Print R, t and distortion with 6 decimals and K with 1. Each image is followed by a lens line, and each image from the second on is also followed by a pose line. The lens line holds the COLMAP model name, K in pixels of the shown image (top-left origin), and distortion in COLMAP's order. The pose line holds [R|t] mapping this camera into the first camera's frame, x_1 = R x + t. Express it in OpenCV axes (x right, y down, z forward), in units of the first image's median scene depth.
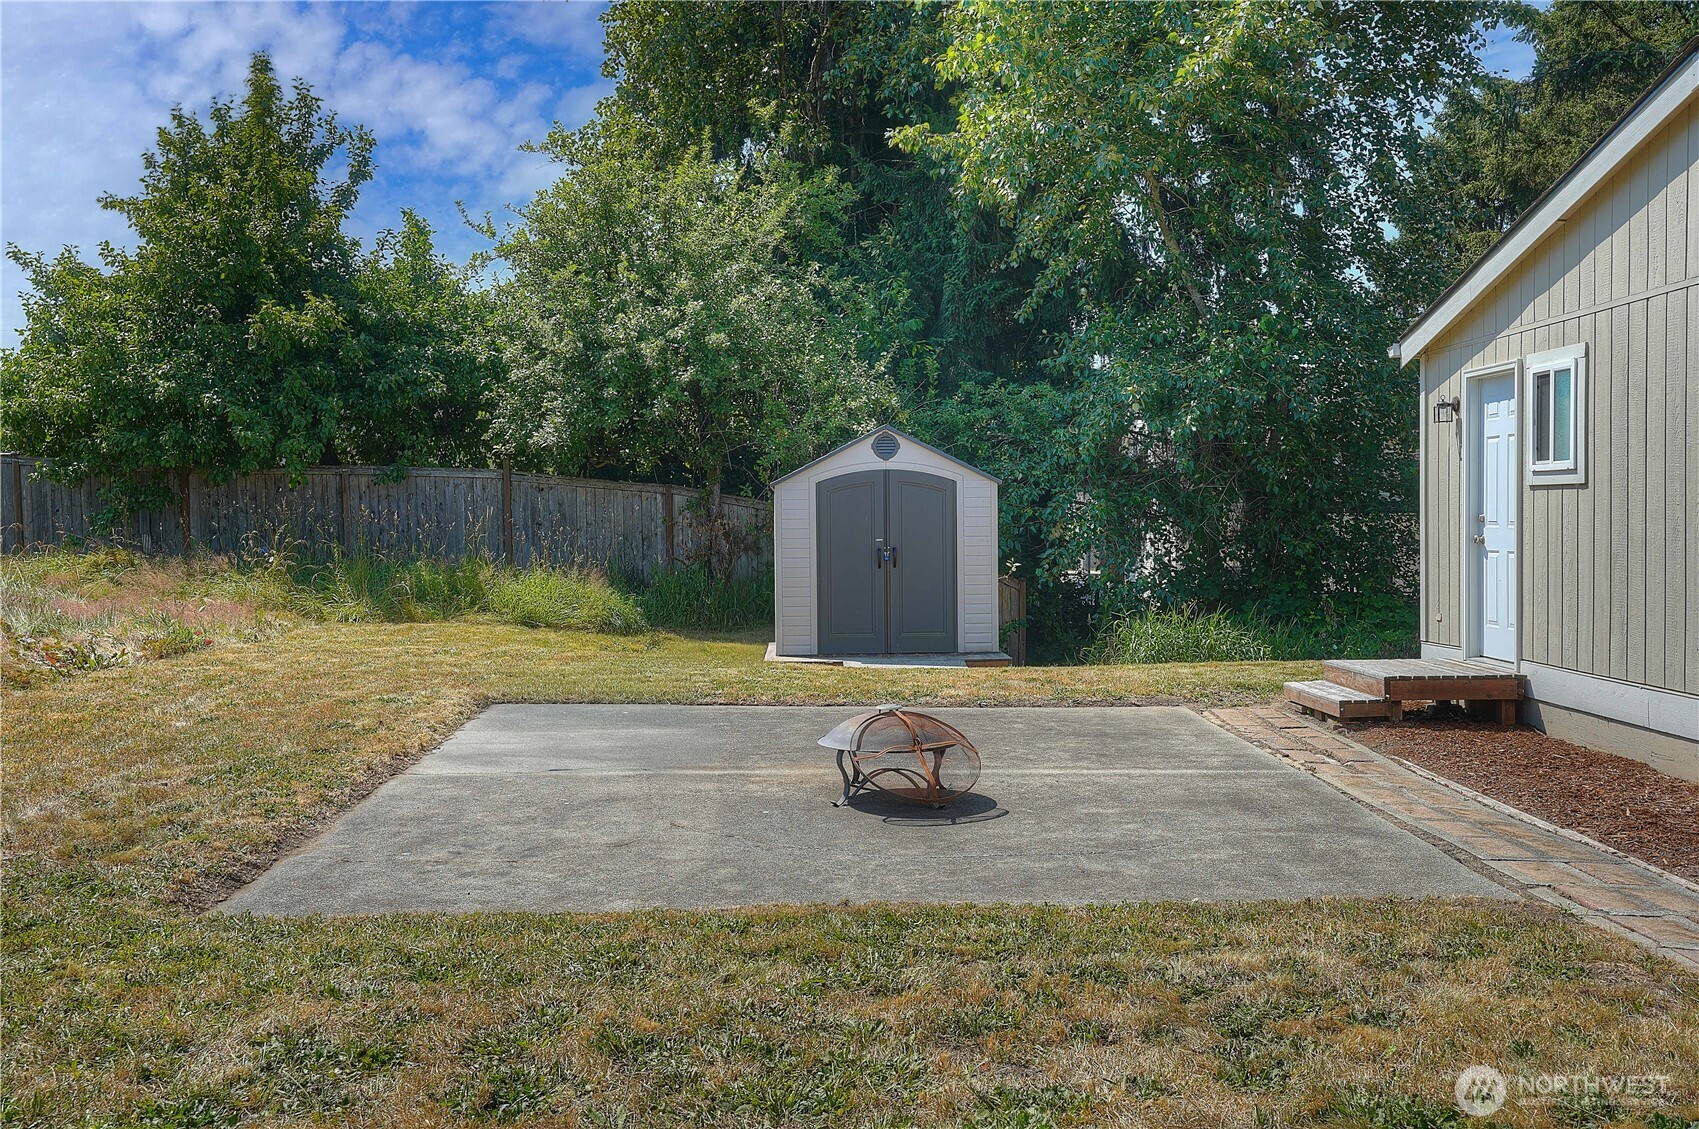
lens RADIAL K [[1636.3, 0, 835.0], [0, 1636.3, 552.8], [0, 0, 1]] dist [0.065805, 0.046555]
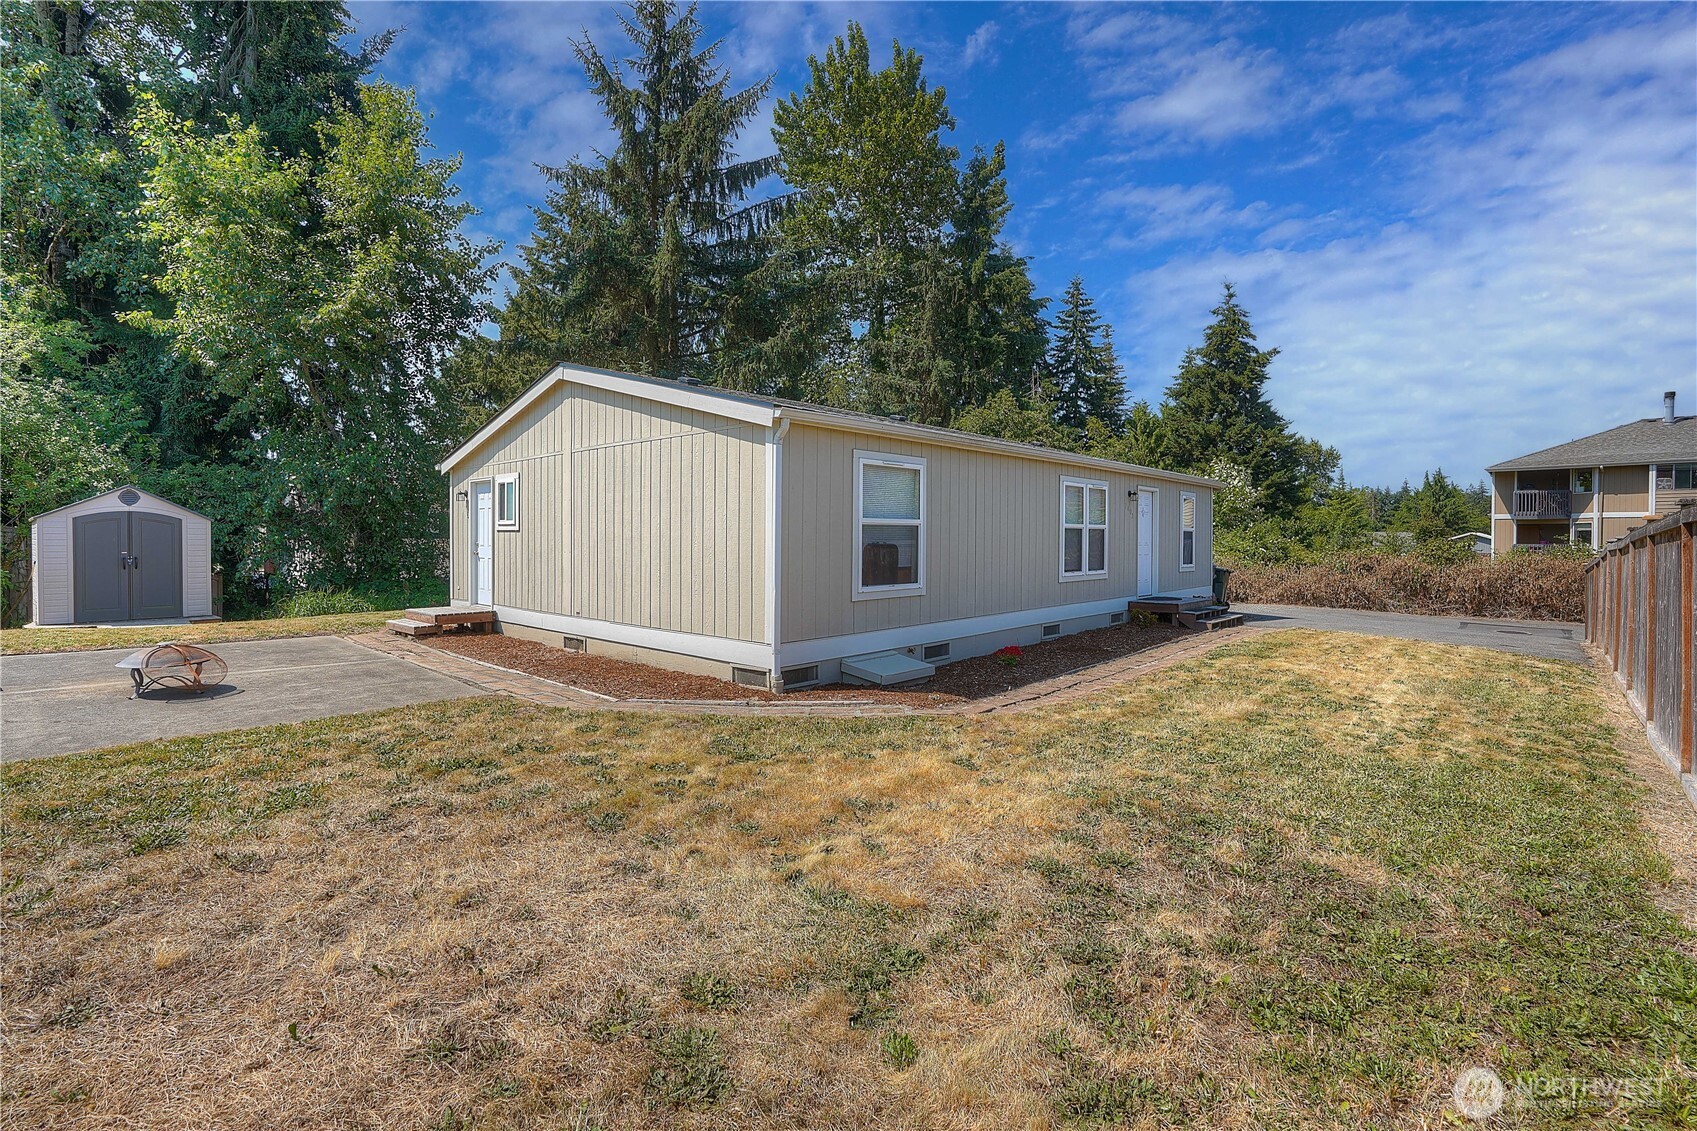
lens RADIAL K [[797.7, 0, 838.9], [0, 797.7, 548.3], [0, 0, 1]] dist [-0.072481, 0.032601]
pose [[0.692788, 0.003031, 0.721135, -0.089534], [0.005573, 0.999939, -0.009557, -0.002513], [-0.721119, 0.010640, 0.692729, -0.217769]]
